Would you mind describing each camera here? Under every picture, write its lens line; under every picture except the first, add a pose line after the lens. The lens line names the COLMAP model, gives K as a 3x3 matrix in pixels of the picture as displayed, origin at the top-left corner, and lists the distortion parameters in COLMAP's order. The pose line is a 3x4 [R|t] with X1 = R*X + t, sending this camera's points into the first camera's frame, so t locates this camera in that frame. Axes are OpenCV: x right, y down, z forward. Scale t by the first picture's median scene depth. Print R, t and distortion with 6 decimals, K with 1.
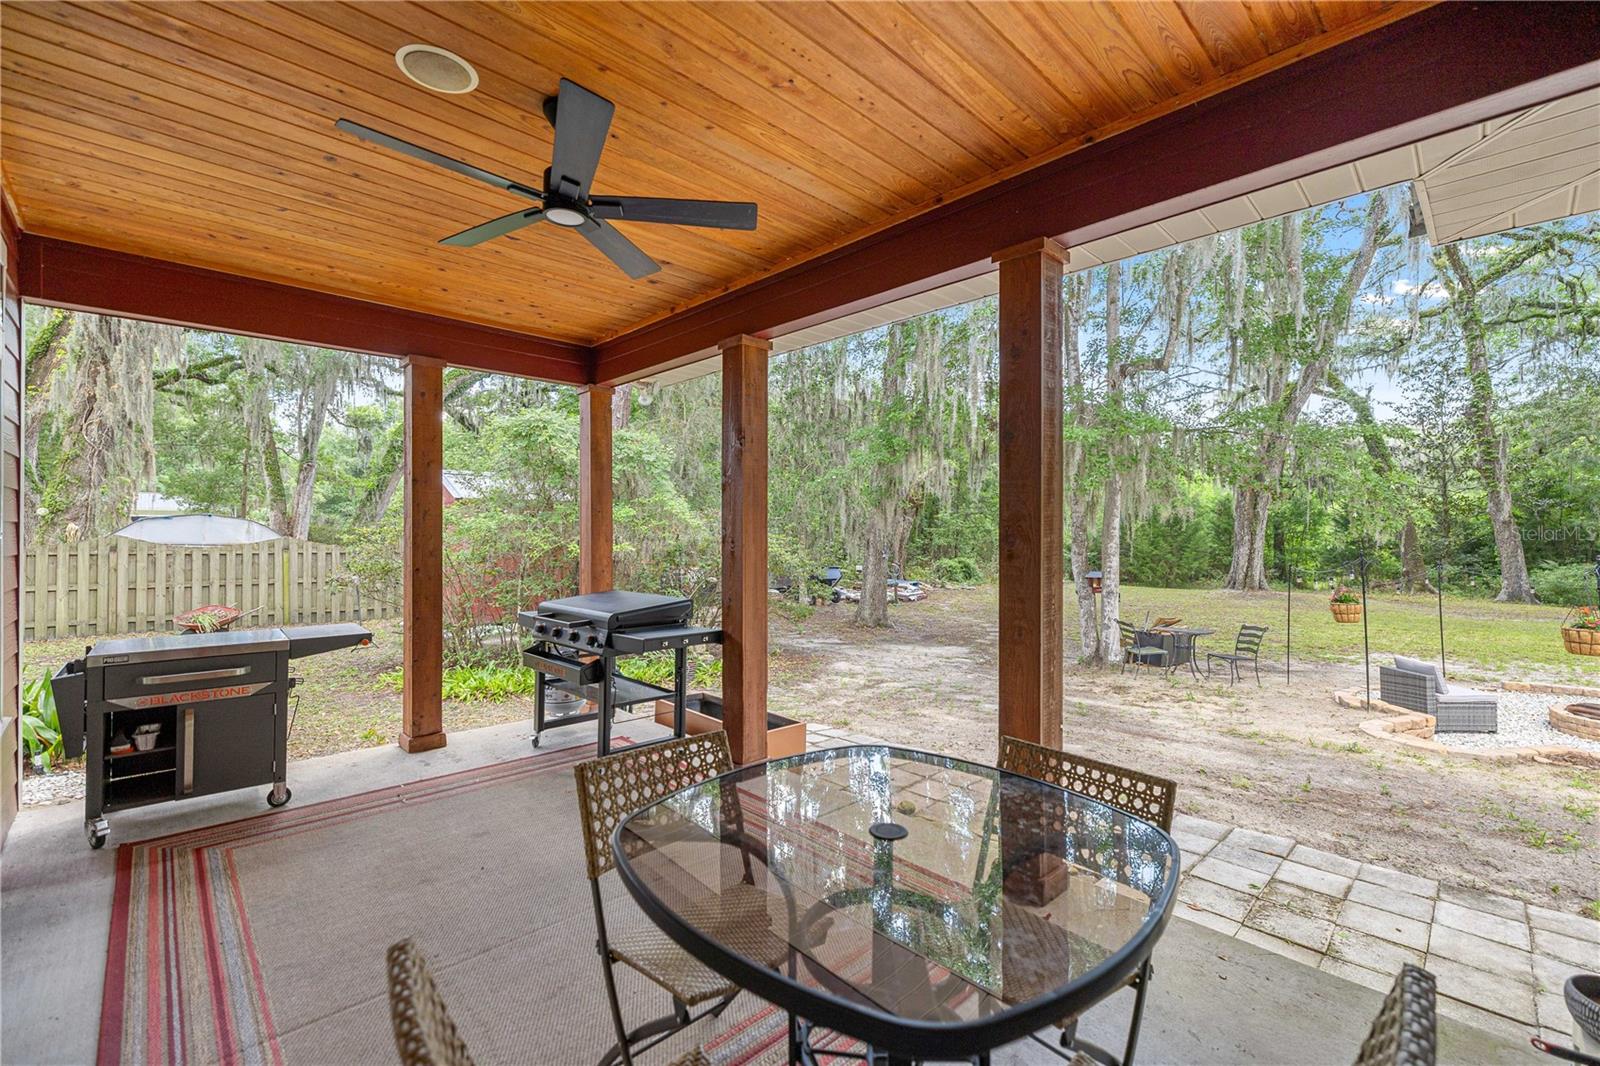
lens RADIAL K [[678.2, 0, 785.5], [0, 678.2, 530.4], [0, 0, 1]] dist [0.004136, -0.000149]
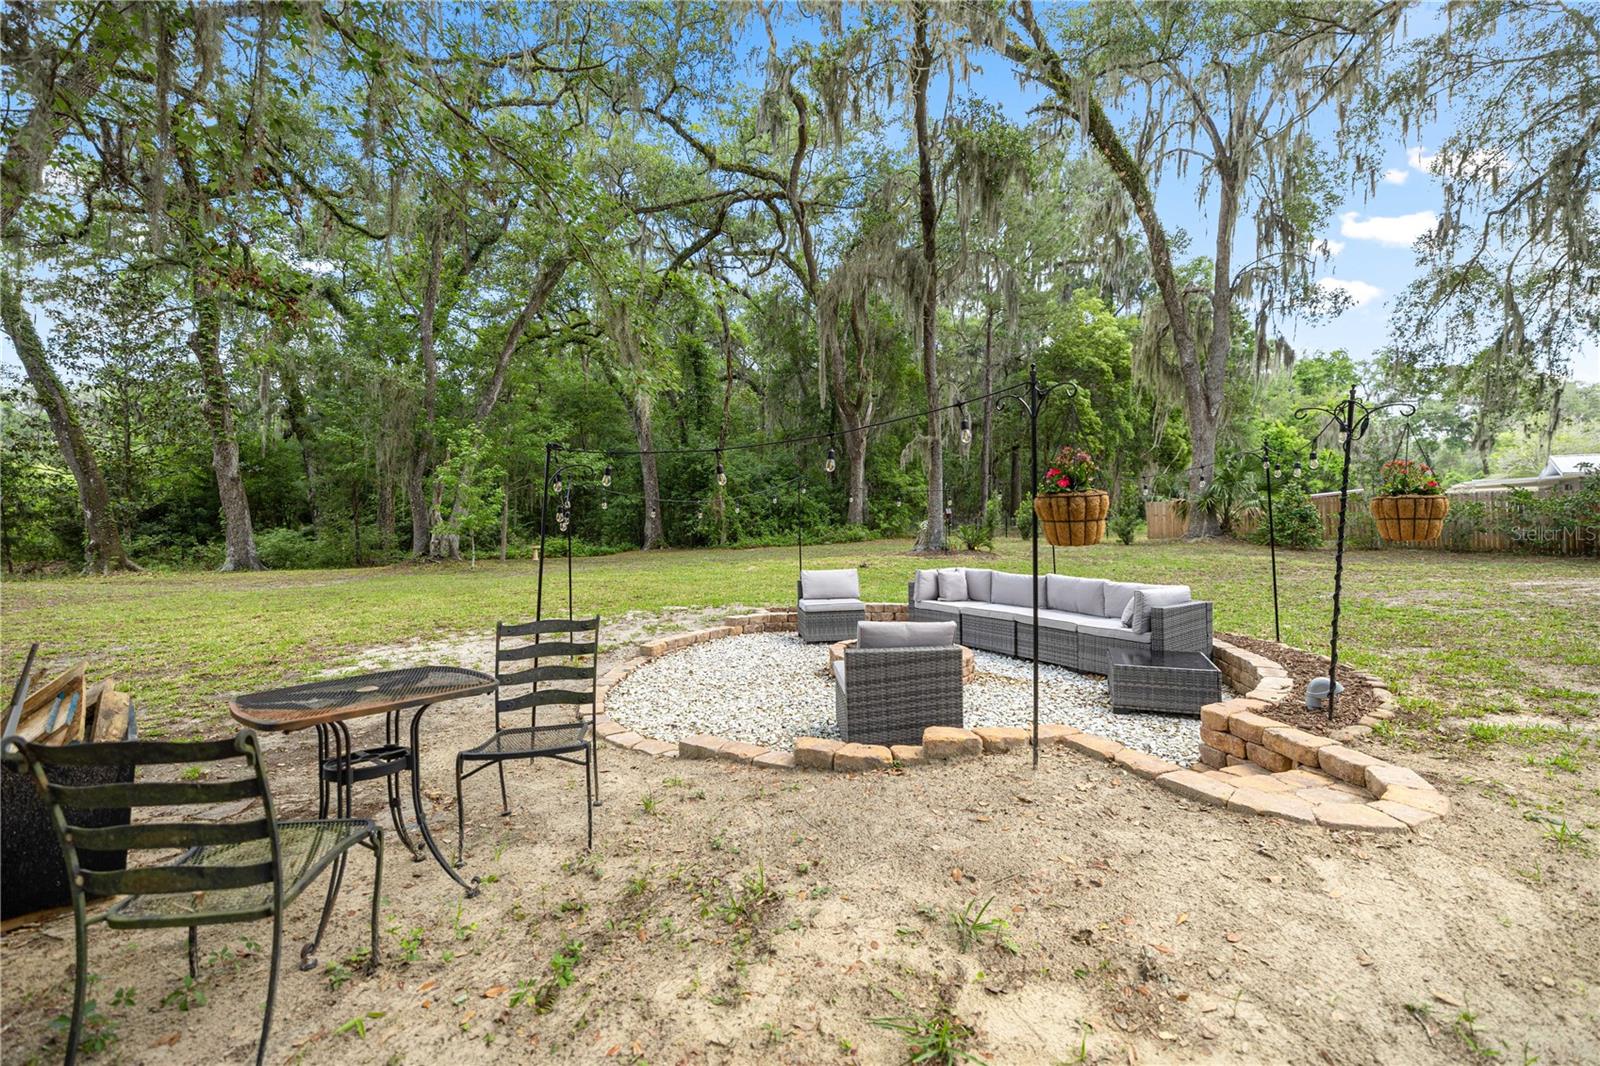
lens RADIAL K [[678.2, 0, 794.8], [0, 678.2, 512.3], [0, 0, 1]] dist [0.004136, -0.000149]
pose [[-0.082378, 0.007694, 0.996571, 0.238864], [-0.000278, 0.999970, -0.007743, 0.061925], [-0.996601, -0.000915, -0.082374, 0.614967]]
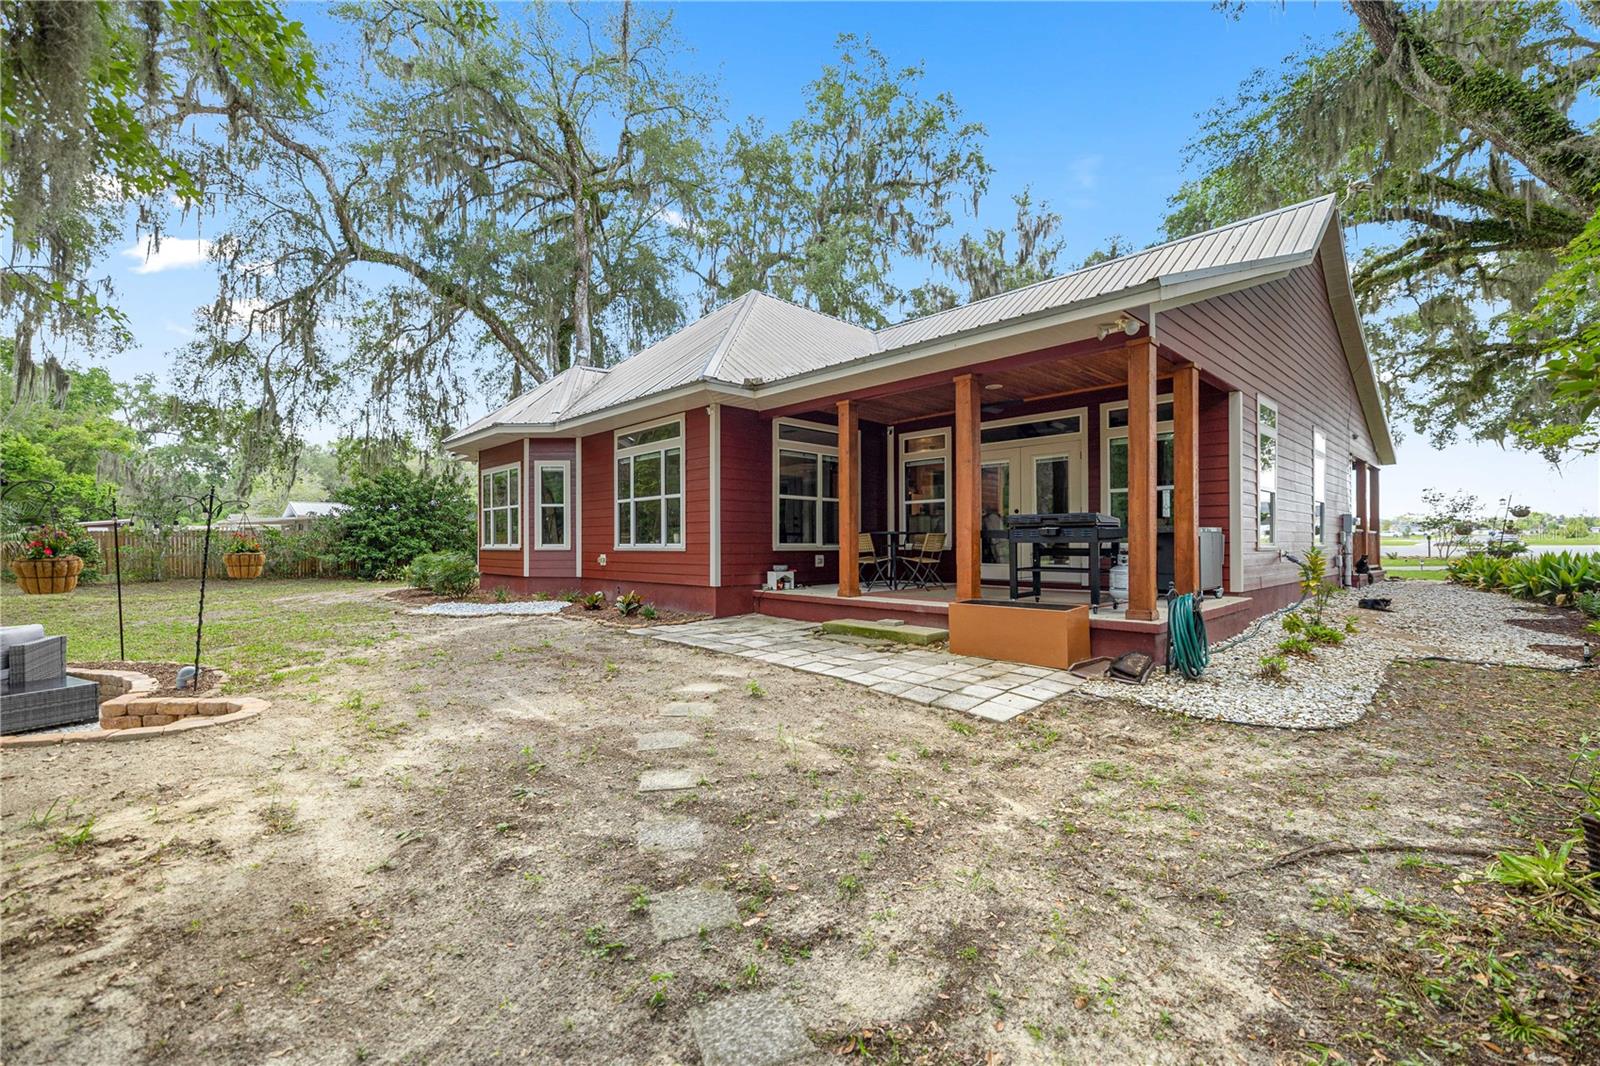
lens RADIAL K [[678.2, 0, 797.9], [0, 678.2, 538.9], [0, 0, 1]] dist [0.004136, -0.000149]
pose [[-0.999985, 0.001918, 0.005161, 0.072432], [0.001869, 0.999953, -0.009520, 0.047072], [-0.005179, -0.009510, -0.999941, 0.859773]]
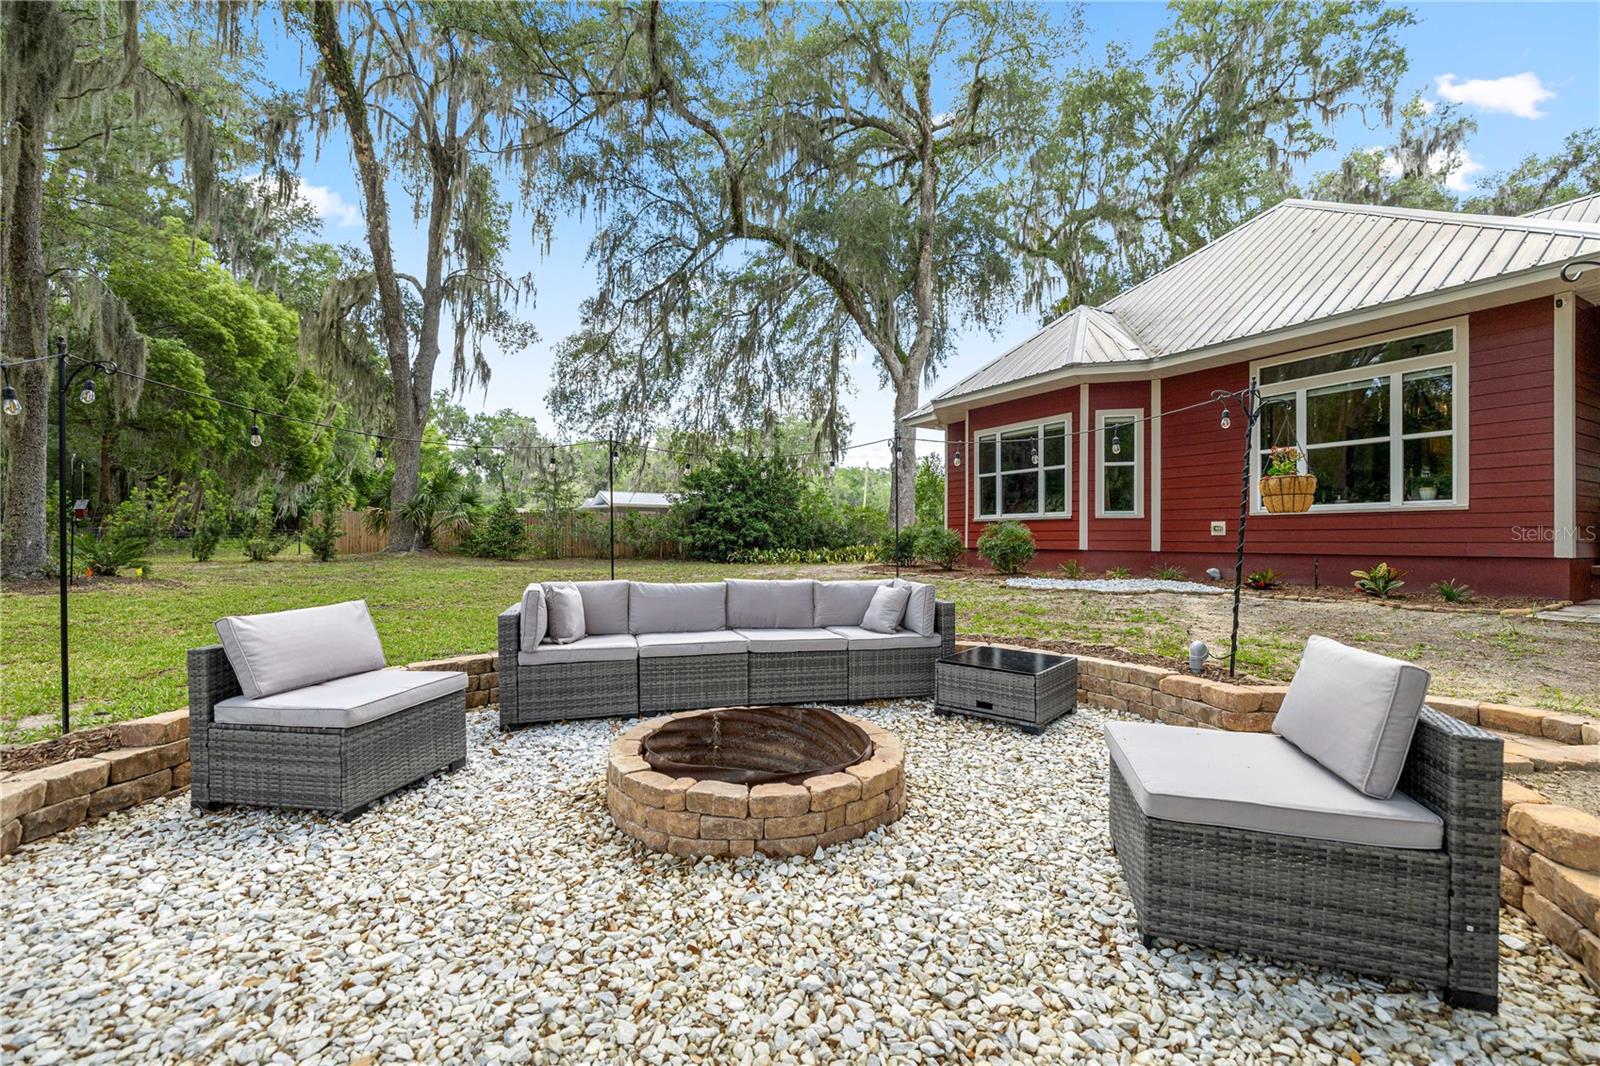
lens RADIAL K [[678.2, 0, 791.6], [0, 678.2, 529.2], [0, 0, 1]] dist [0.004136, -0.000149]
pose [[-0.968658, -0.001807, 0.248393, 0.687123], [-0.006651, 0.999804, -0.018667, 0.089384], [-0.248311, -0.019734, -0.968479, 0.743589]]
